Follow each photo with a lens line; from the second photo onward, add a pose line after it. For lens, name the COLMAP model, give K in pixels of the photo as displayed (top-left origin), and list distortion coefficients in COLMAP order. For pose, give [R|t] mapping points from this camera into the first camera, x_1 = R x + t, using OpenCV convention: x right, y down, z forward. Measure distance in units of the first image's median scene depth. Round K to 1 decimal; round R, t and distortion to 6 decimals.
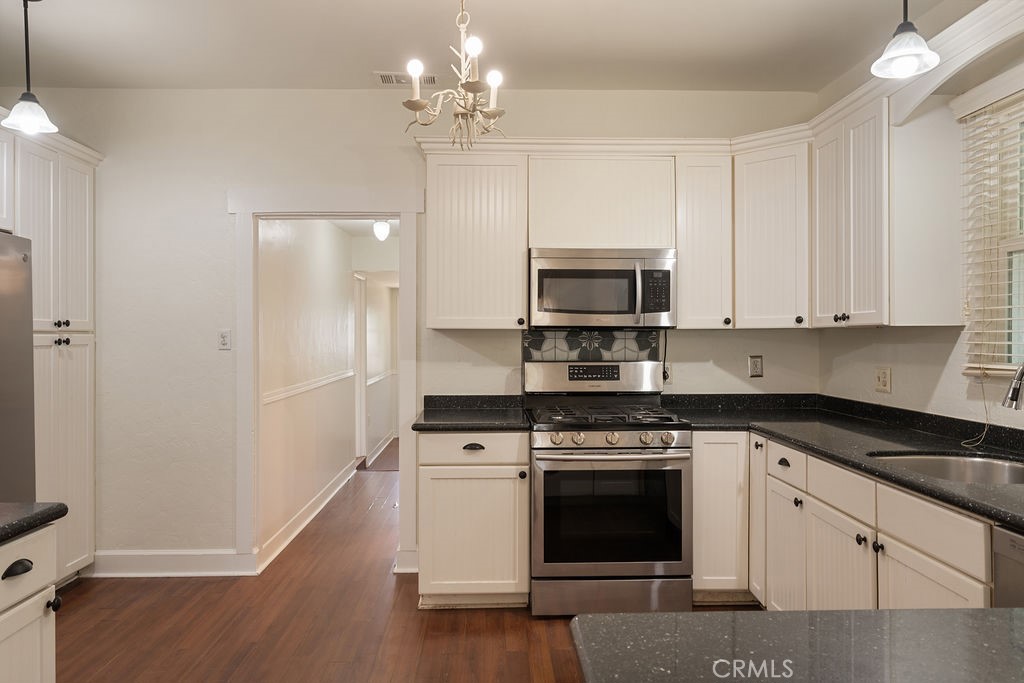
lens RADIAL K [[685.9, 0, 509.4], [0, 685.9, 339.8], [0, 0, 1]] dist [0.003669, 0.002146]
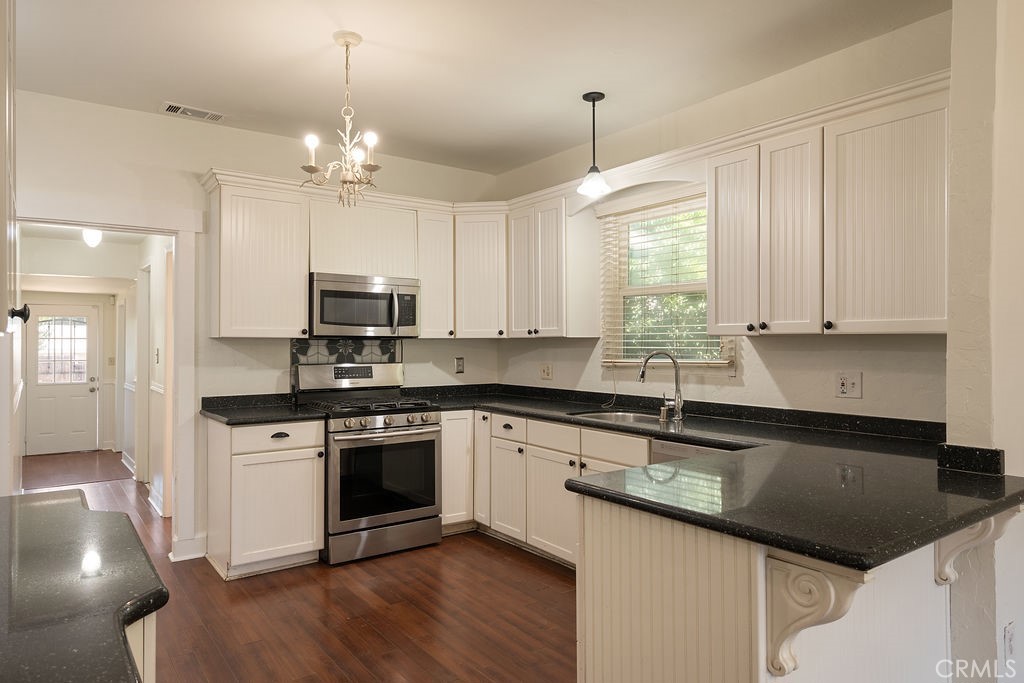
lens RADIAL K [[619.3, 0, 514.2], [0, 619.3, 342.8], [0, 0, 1]] dist [-0.001365, 0.000294]
pose [[0.832589, 0.000620, 0.553890, -0.306221], [0.003138, 0.999978, -0.005836, 0.000629], [-0.553882, 0.006597, 0.832569, -0.134398]]
